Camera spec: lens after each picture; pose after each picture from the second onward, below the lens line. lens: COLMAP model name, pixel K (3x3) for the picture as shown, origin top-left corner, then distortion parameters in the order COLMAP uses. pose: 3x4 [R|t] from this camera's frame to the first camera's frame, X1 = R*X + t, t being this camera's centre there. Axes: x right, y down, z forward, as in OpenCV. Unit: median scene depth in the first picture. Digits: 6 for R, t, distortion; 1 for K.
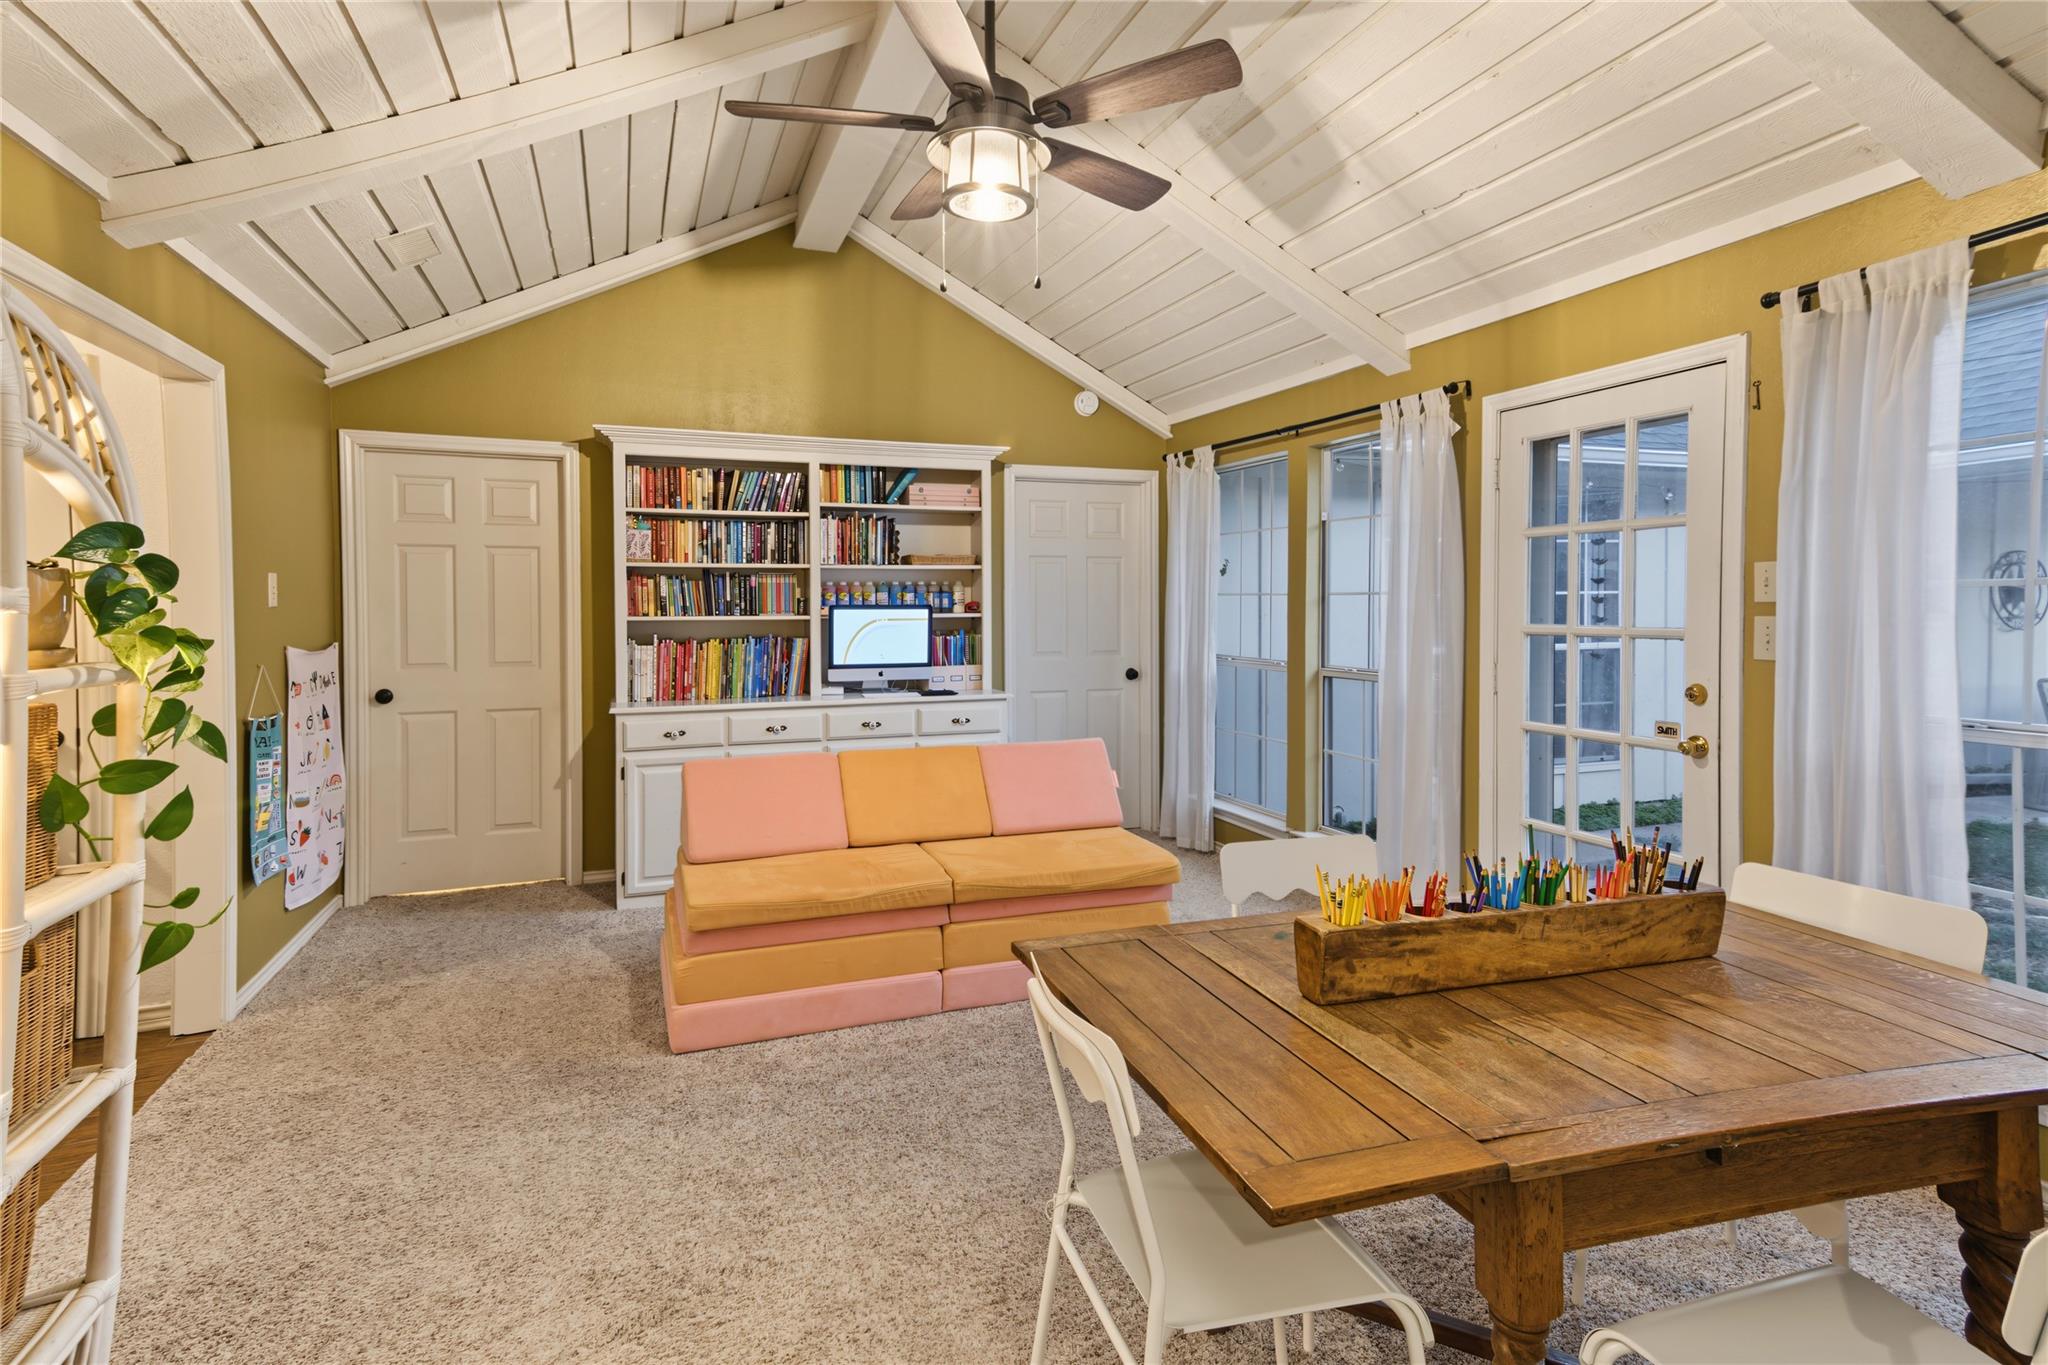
lens RADIAL K [[1051.0, 0, 1020.9], [0, 1051.0, 657.6], [0, 0, 1]] dist [0.045411, 0.000657]
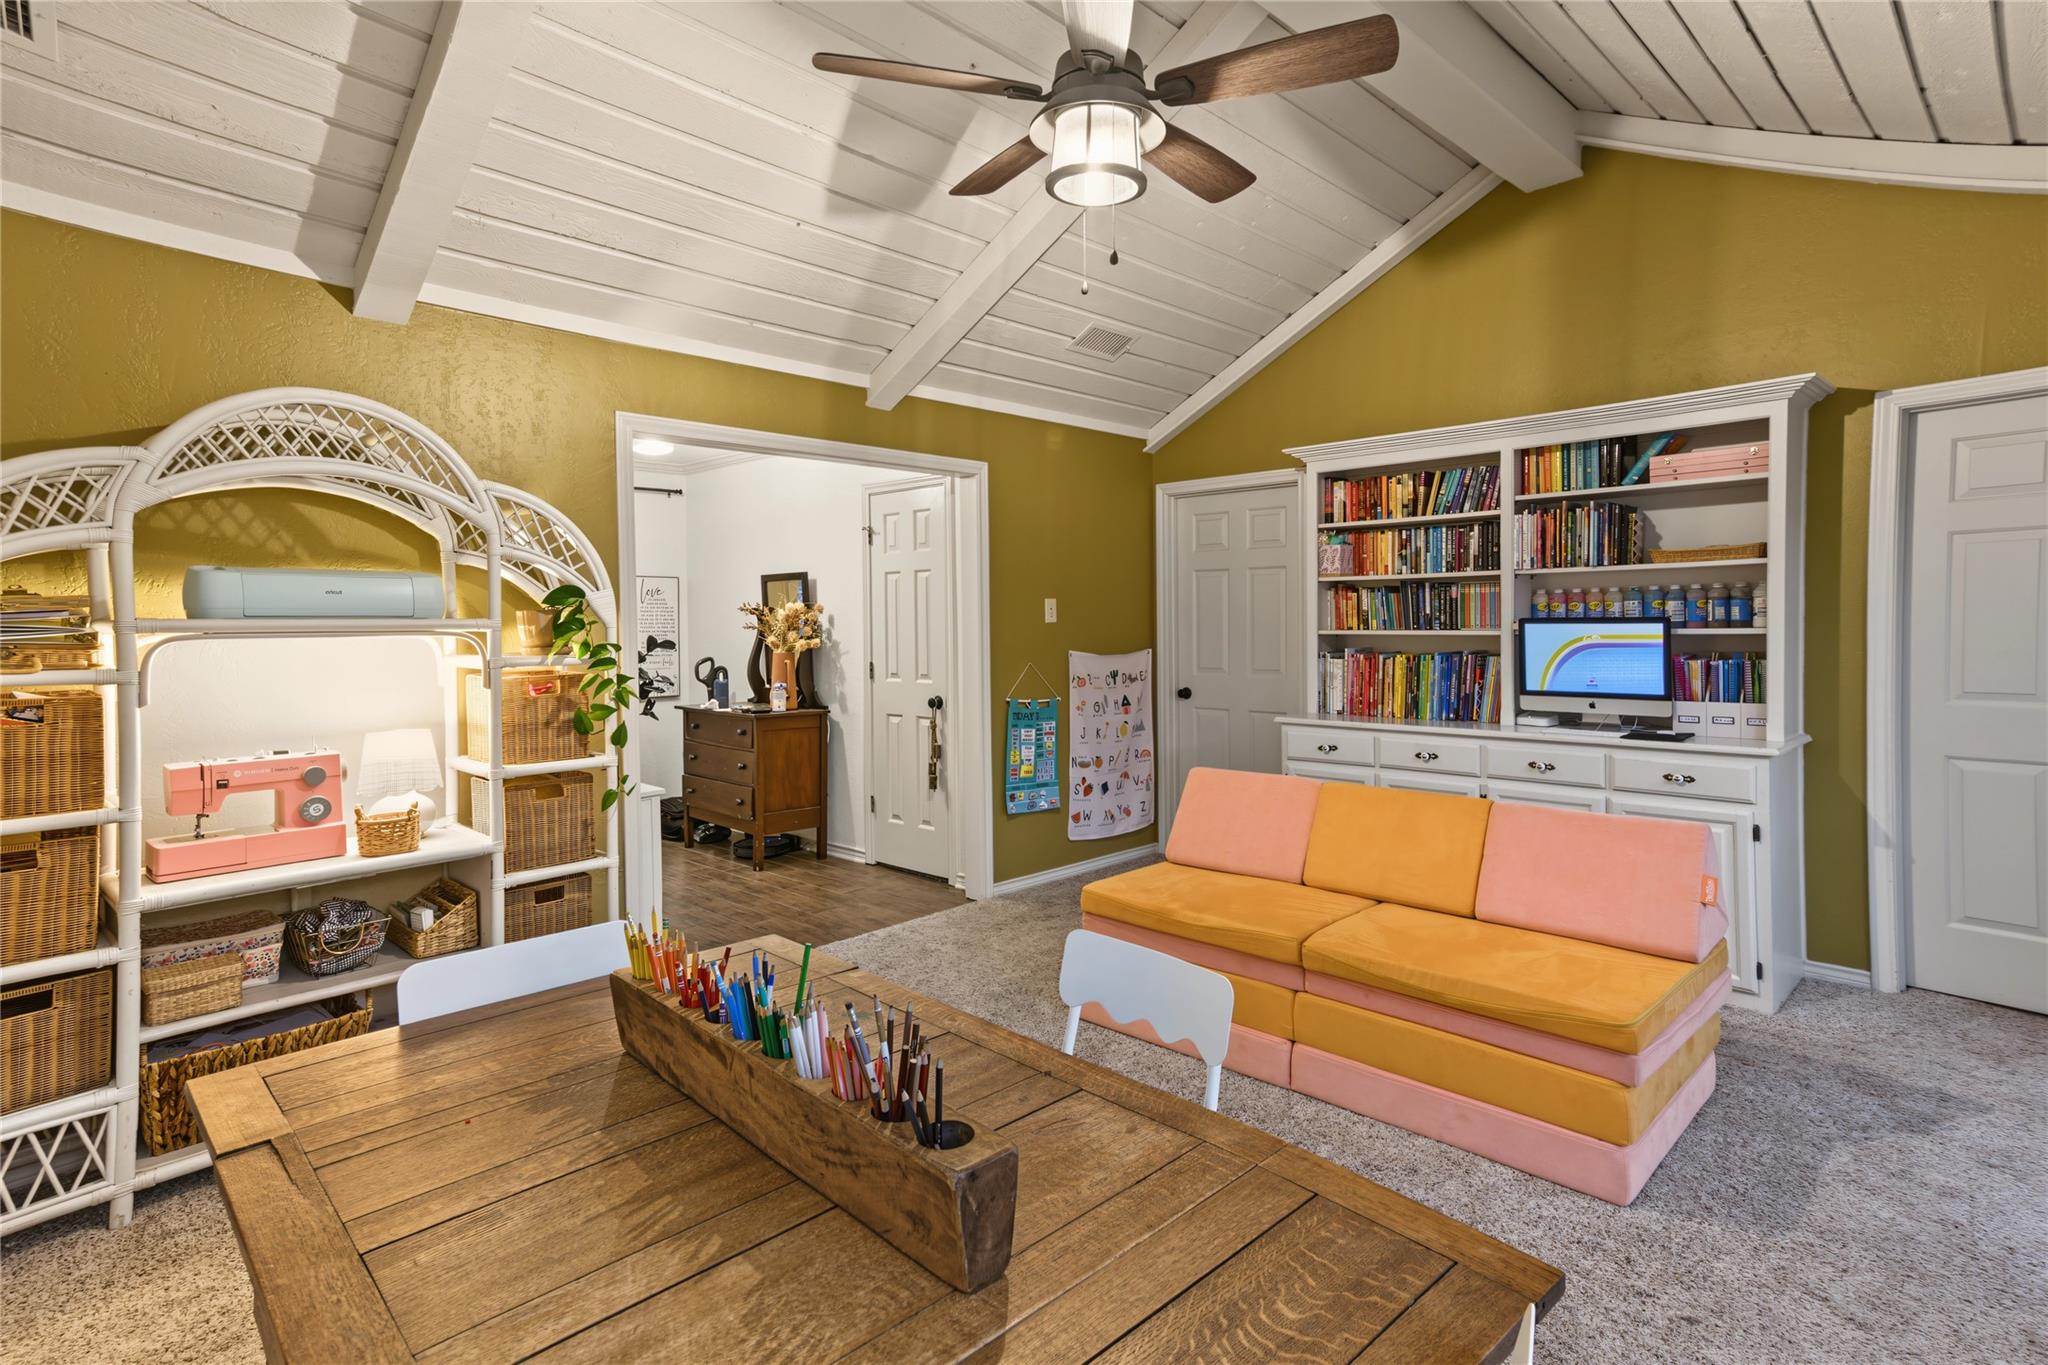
lens RADIAL K [[1042.7, 0, 1024.0], [0, 1042.7, 682.5], [0, 0, 1]] dist [0.037298, -0.000019]
pose [[0.428281, 0.053511, -0.902060, 0.405688], [-0.038332, 0.998422, 0.041028, -0.018099], [0.902832, 0.017006, 0.429657, 0.289128]]
